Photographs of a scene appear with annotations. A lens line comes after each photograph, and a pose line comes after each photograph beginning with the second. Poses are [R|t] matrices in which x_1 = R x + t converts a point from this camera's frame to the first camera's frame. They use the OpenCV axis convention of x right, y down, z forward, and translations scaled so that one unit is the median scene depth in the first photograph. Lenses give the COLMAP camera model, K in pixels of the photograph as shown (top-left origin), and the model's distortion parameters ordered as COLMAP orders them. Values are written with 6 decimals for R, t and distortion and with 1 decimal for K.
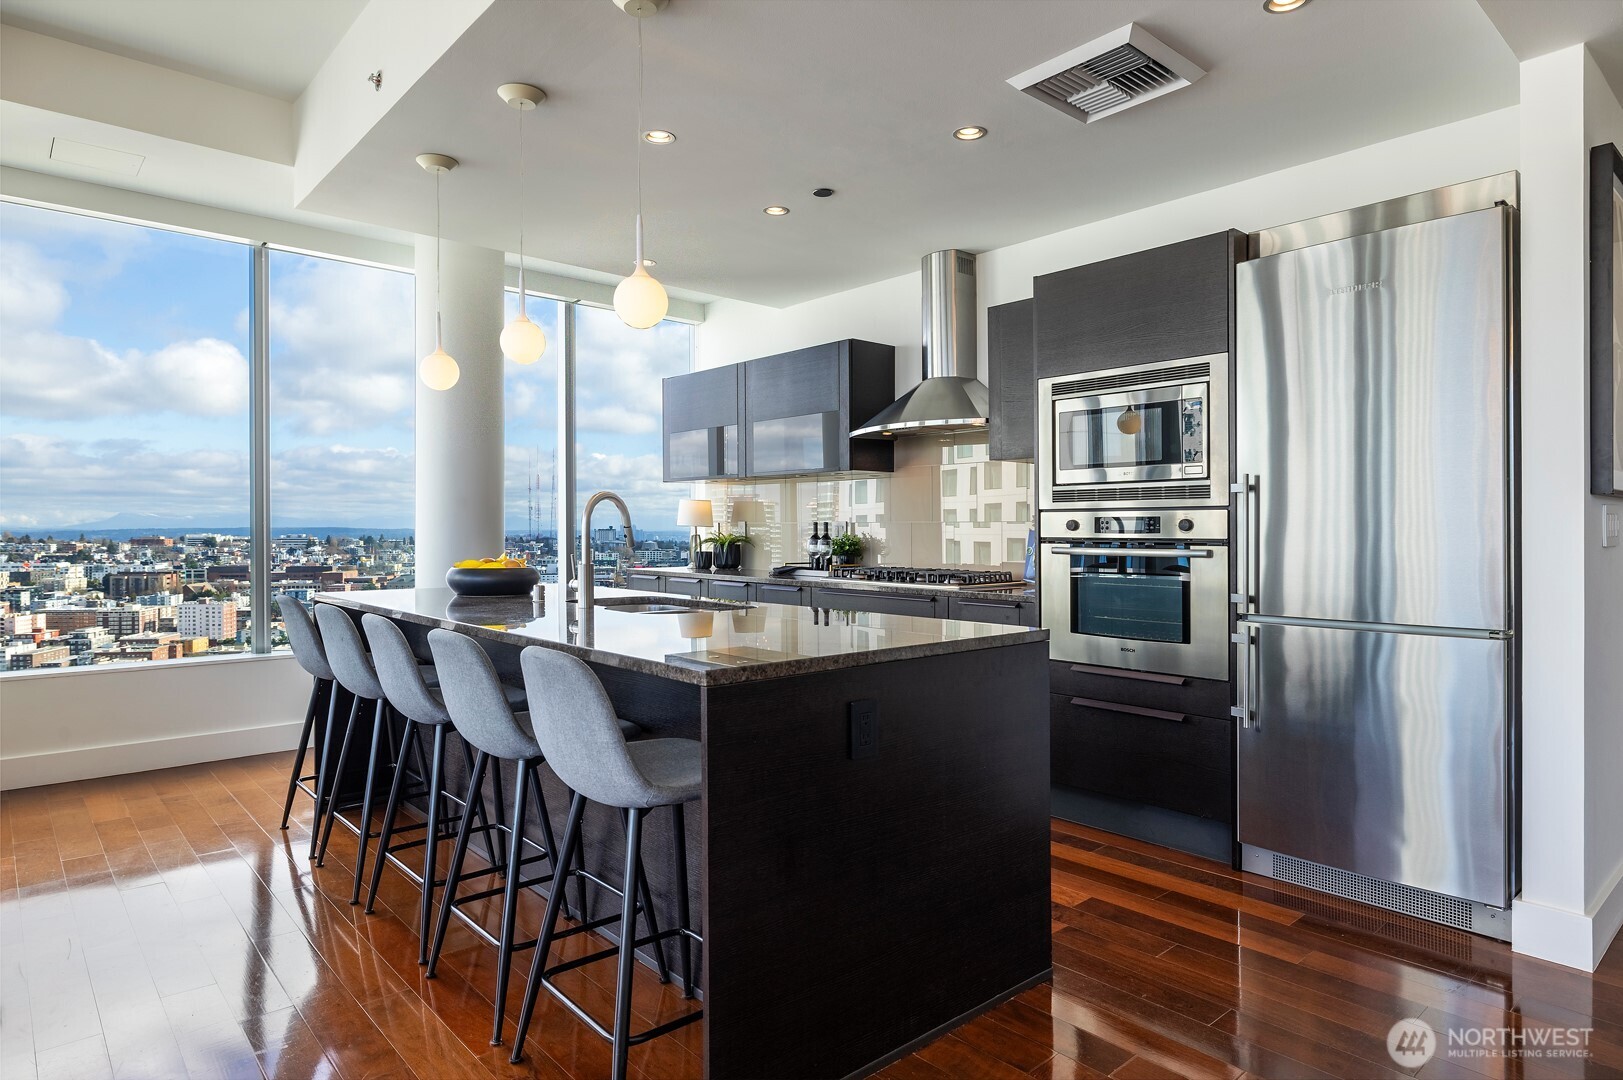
lens RADIAL K [[920.6, 0, 803.2], [0, 920.6, 548.1], [0, 0, 1]] dist [0.003349, -0.000211]
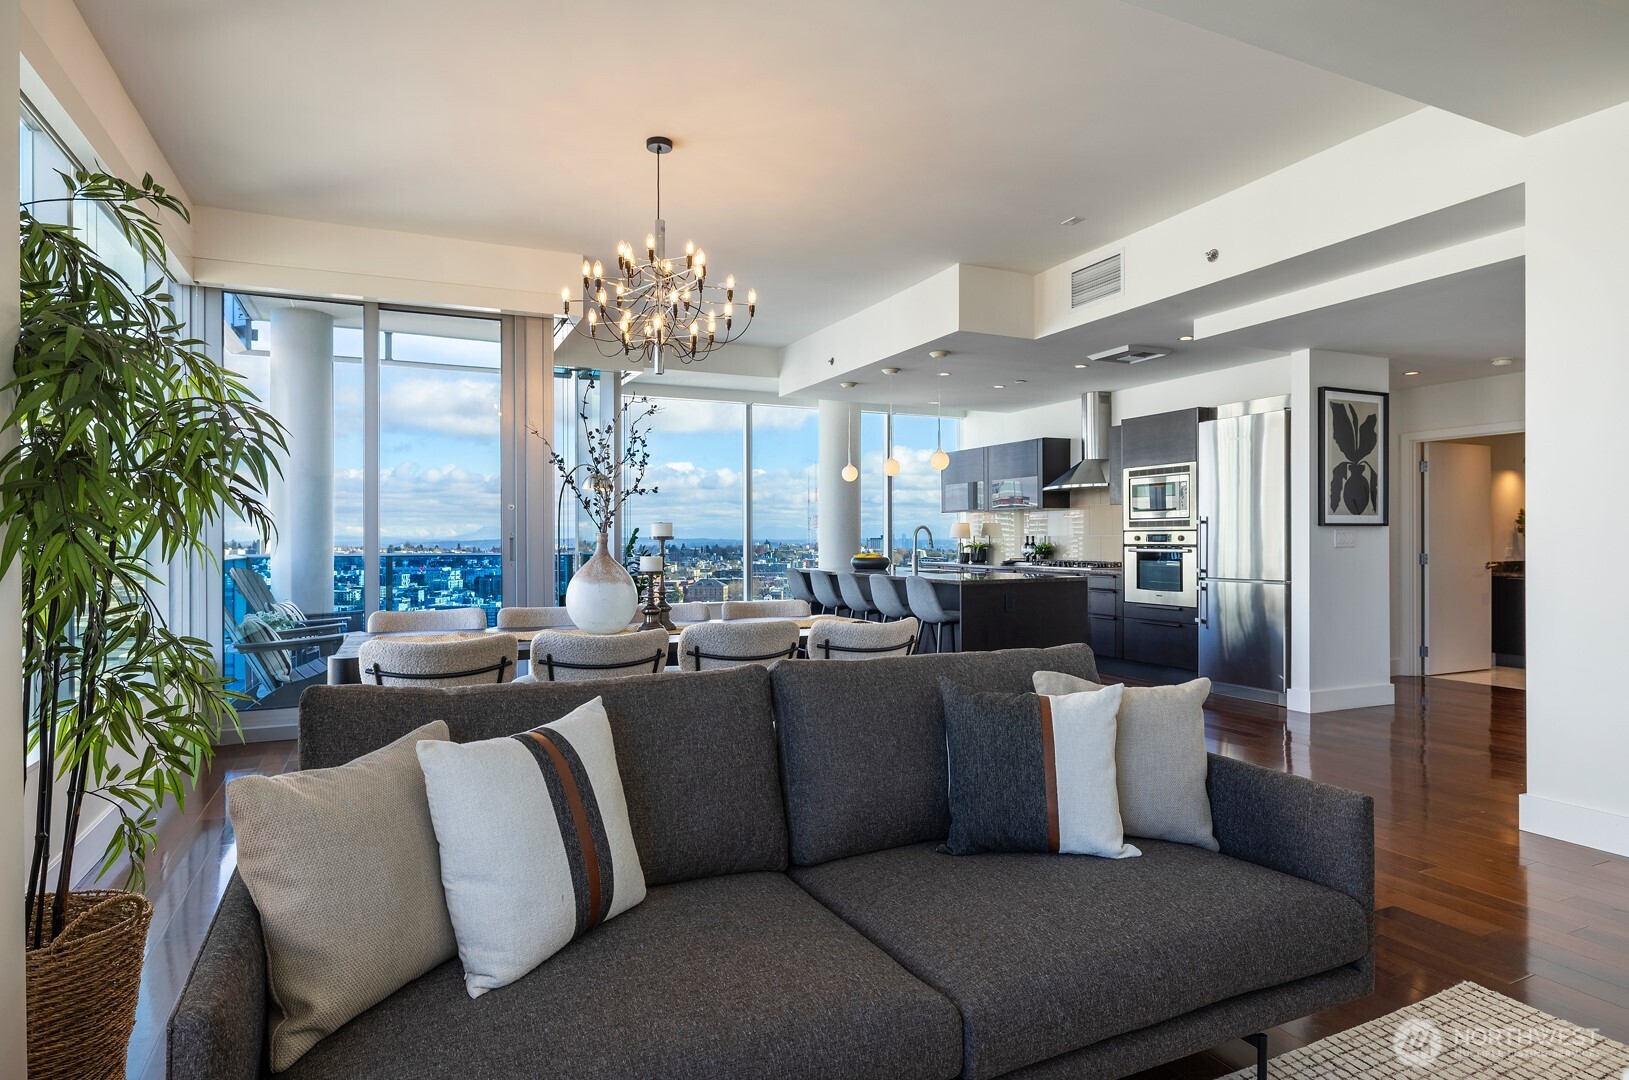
lens RADIAL K [[884.1, 0, 815.2], [0, 884.1, 550.4], [0, 0, 1]] dist [-0.000143, 0.000145]
pose [[0.960413, 0.001102, -0.278578, 0.111280], [-0.003096, 0.999973, -0.006719, 0.015046], [0.278562, 0.007315, 0.960390, -0.890859]]
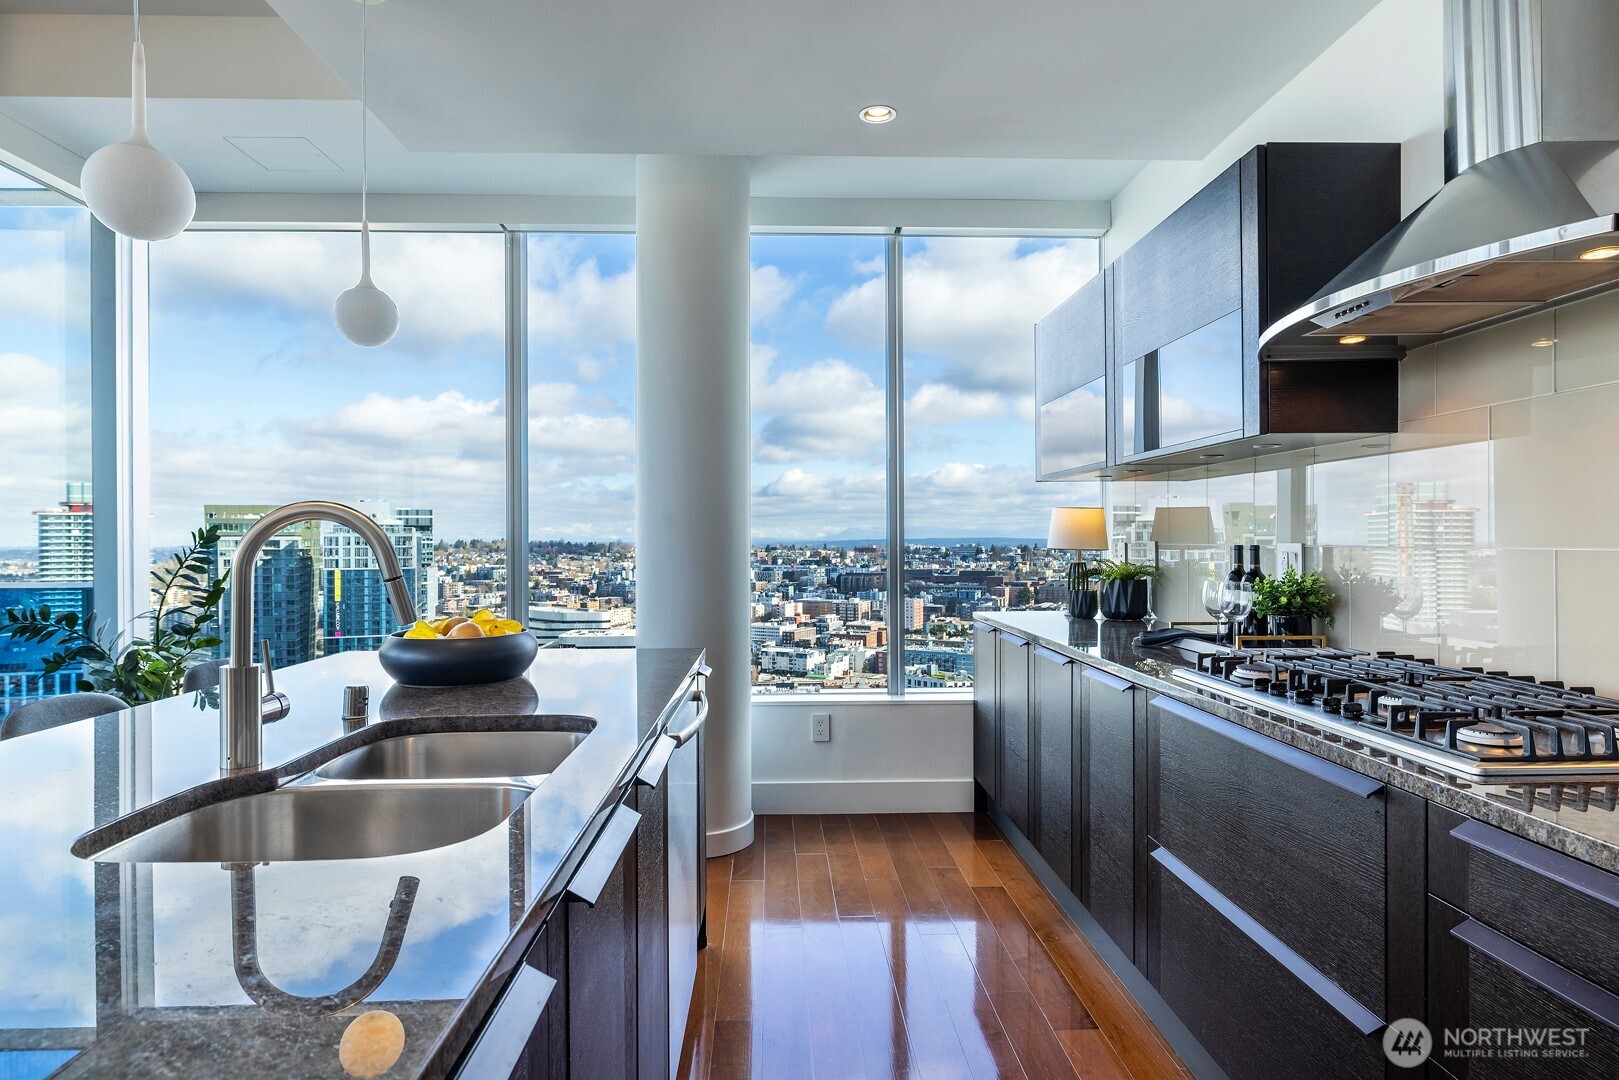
lens RADIAL K [[878.7, 0, 803.9], [0, 878.7, 545.2], [0, 0, 1]] dist [-0.000143, 0.000145]
pose [[0.773806, -0.001380, -0.633421, 0.154456], [-0.006721, 0.999923, -0.010388, -0.024703], [0.633387, 0.012295, 0.773737, 0.546496]]
